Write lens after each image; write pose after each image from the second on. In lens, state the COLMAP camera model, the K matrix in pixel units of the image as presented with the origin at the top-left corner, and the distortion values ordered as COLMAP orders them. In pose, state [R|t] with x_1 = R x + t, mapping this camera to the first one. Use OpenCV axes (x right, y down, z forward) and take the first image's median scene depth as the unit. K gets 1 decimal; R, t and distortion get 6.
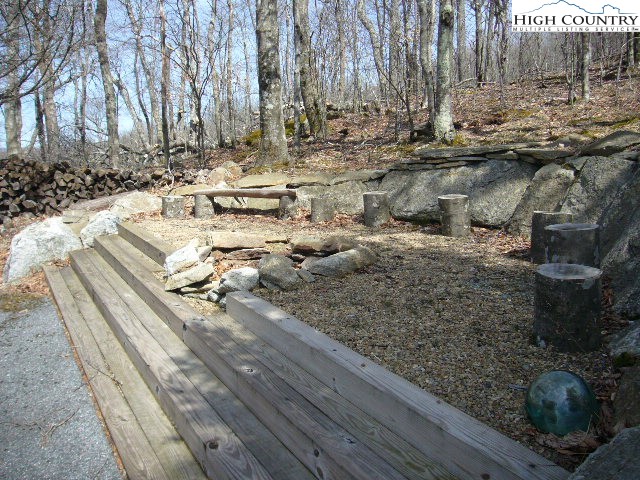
lens RADIAL K [[535.6, 0, 320.0], [0, 535.6, 240.0], [0, 0, 1]] dist [0.000660, 0.001631]
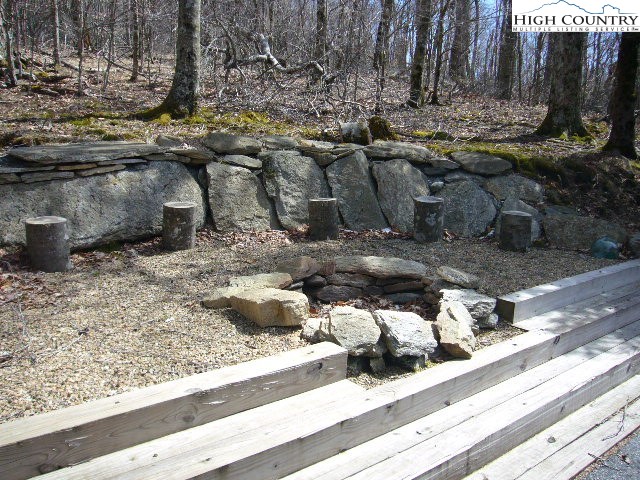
lens RADIAL K [[535.6, 0, 320.0], [0, 535.6, 240.0], [0, 0, 1]] dist [0.000660, 0.001631]
pose [[-0.128826, -0.181431, 0.974929, -0.644223], [0.159261, 0.966575, 0.200921, -0.162282], [-0.978795, 0.181152, -0.095625, 0.851842]]
